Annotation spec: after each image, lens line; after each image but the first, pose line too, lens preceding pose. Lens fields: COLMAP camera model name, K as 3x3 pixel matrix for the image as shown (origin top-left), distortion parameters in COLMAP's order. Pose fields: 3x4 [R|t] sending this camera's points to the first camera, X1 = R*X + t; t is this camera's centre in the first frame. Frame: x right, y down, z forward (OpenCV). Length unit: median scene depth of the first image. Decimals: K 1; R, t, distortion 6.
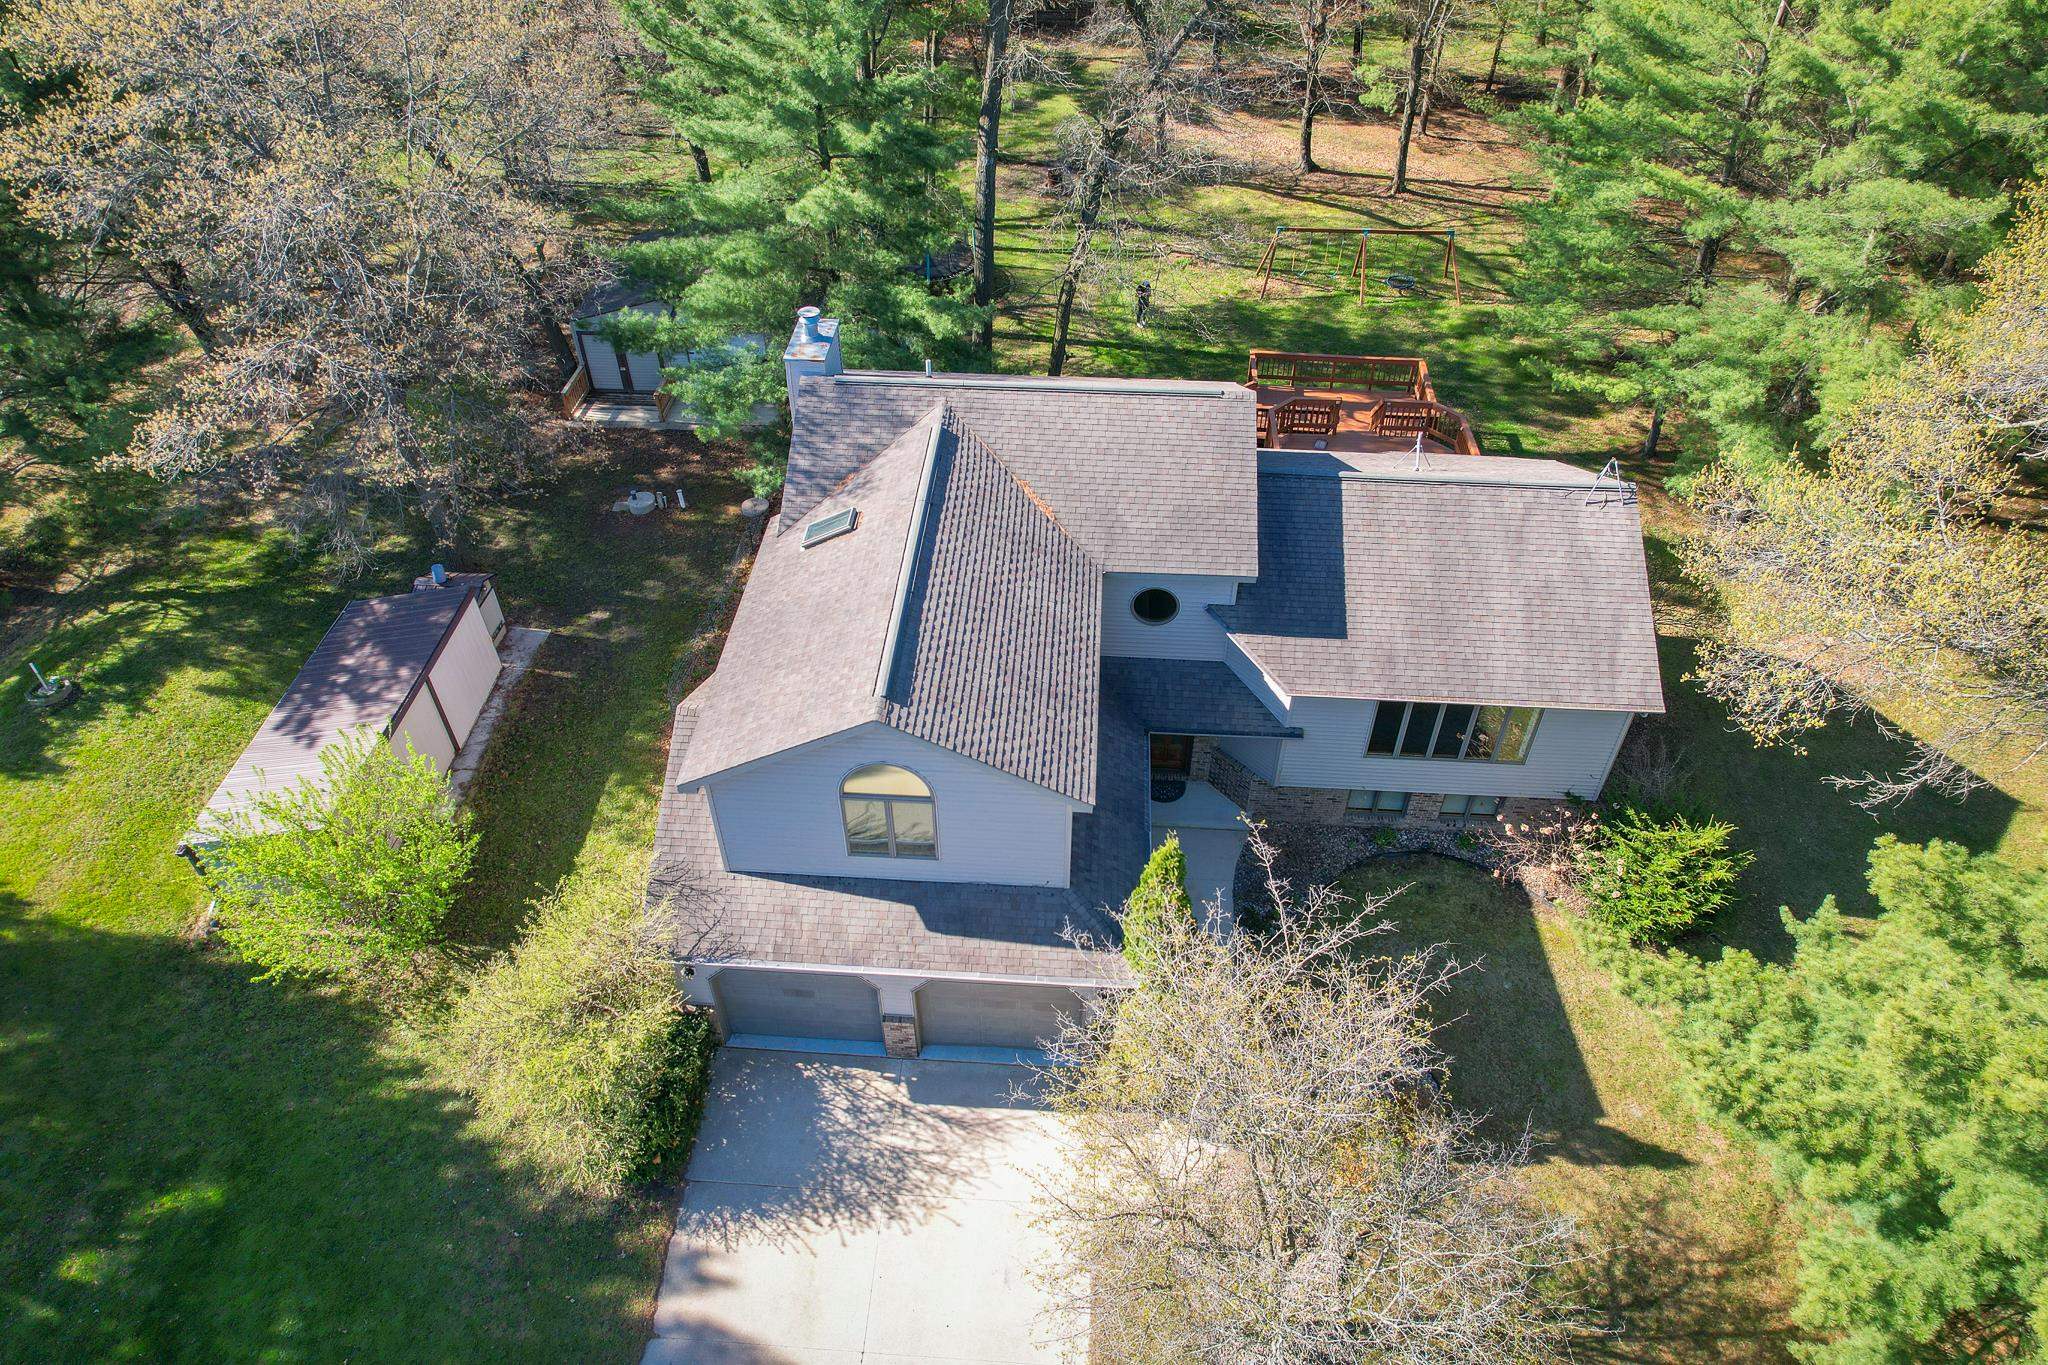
lens RADIAL K [[1308.0, 0, 1034.1], [0, 1308.0, 689.9], [0, 0, 1]] dist [-0.055617, 0.040022]
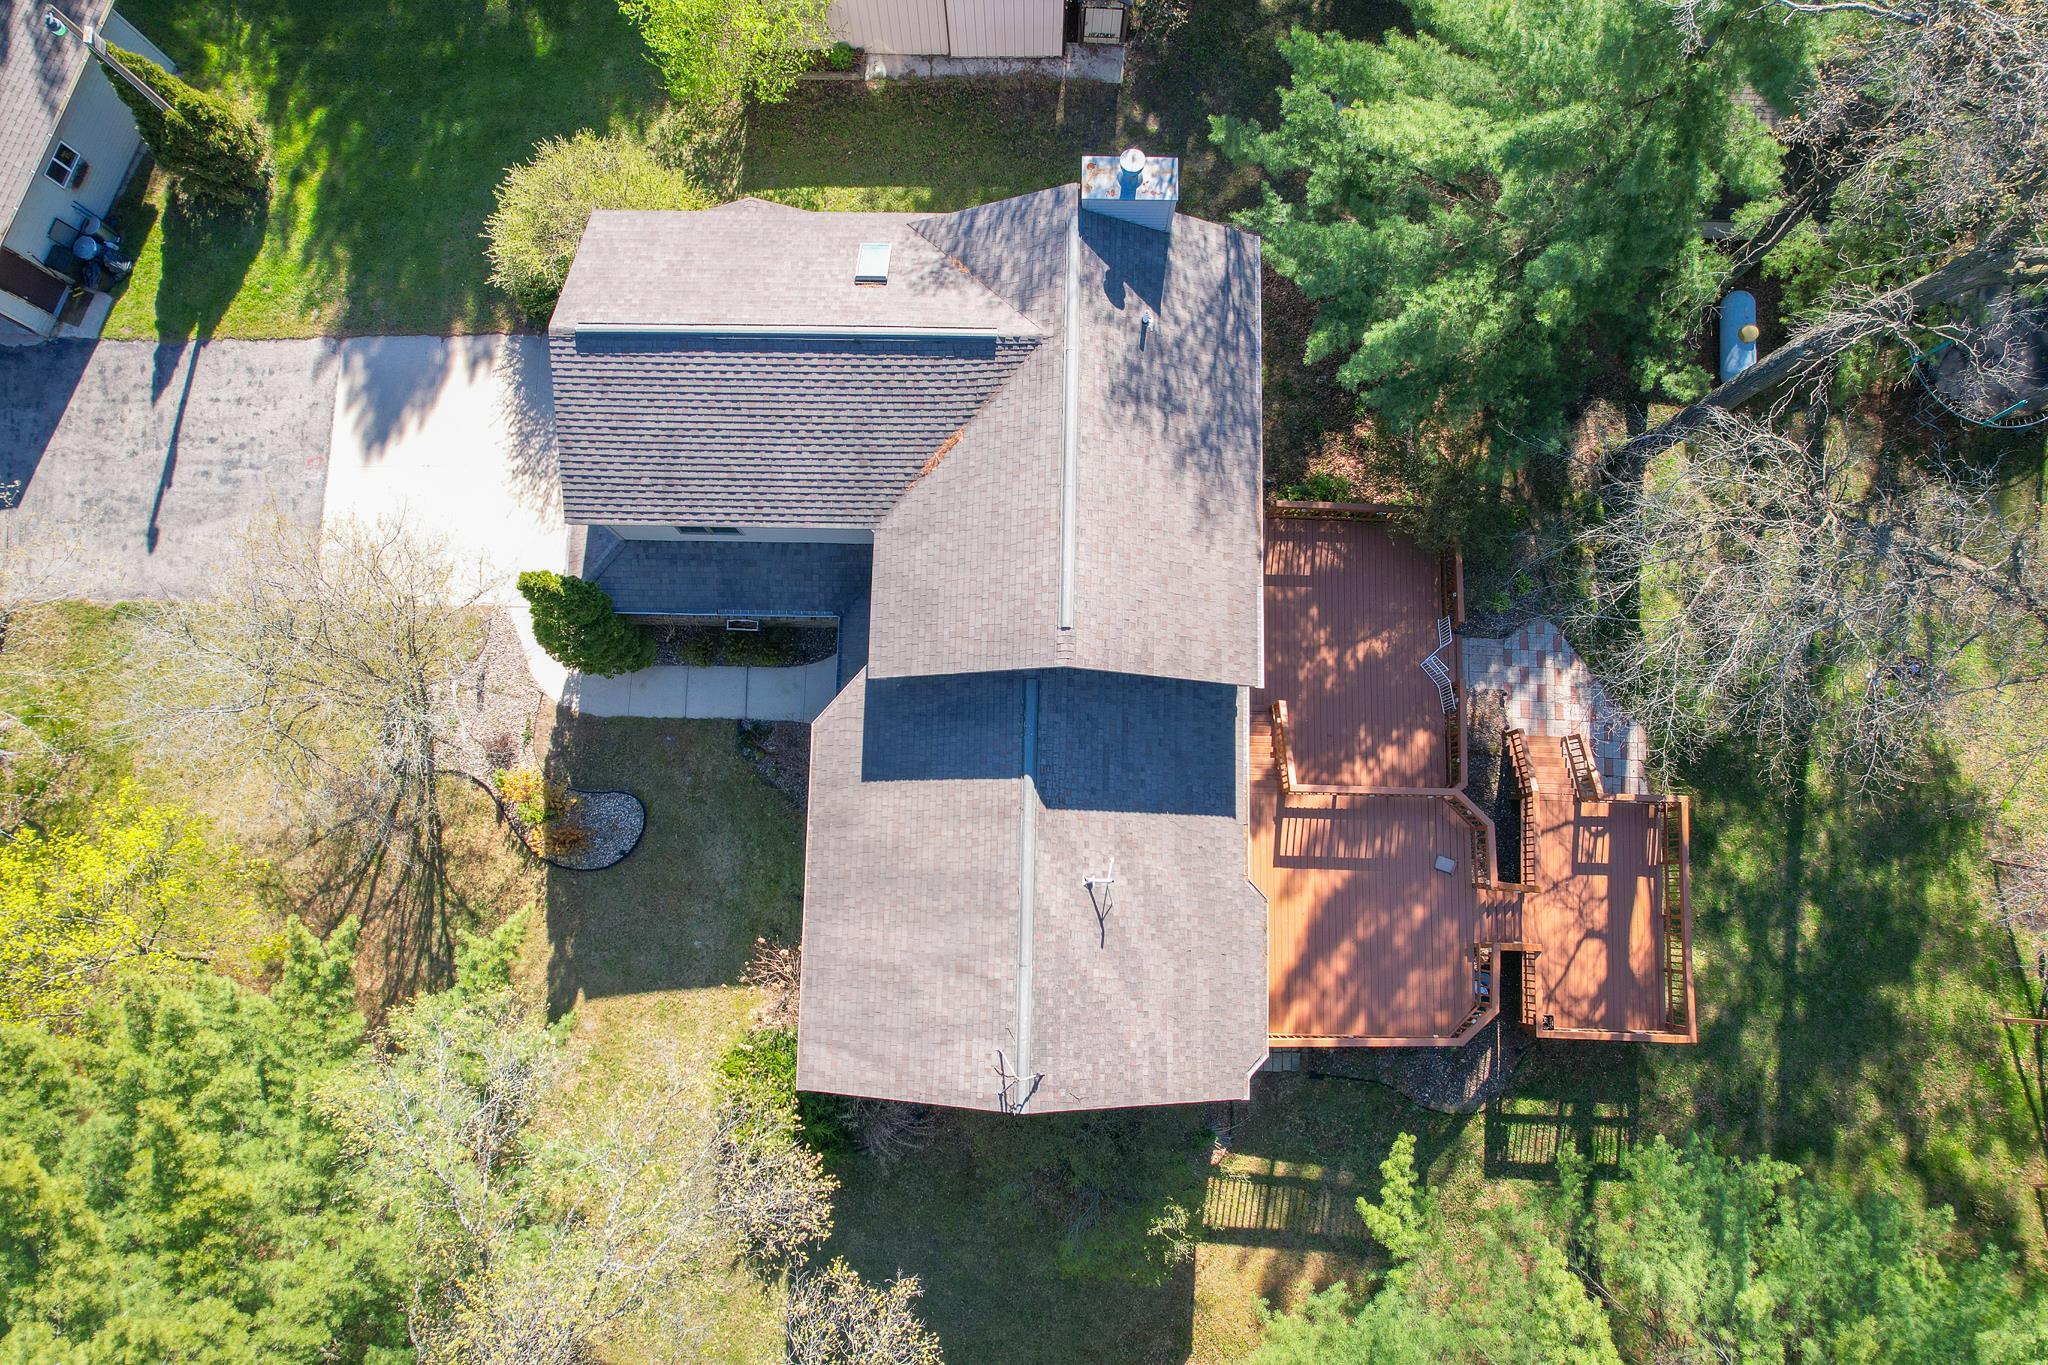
lens RADIAL K [[1308.0, 0, 1030.0], [0, 1308.0, 687.8], [0, 0, 1]] dist [-0.055617, 0.040022]
pose [[0.035529, 0.985126, -0.168120, 0.318892], [-0.667321, 0.148612, 0.729792, -0.817334], [0.743922, 0.086262, 0.662676, 0.385954]]
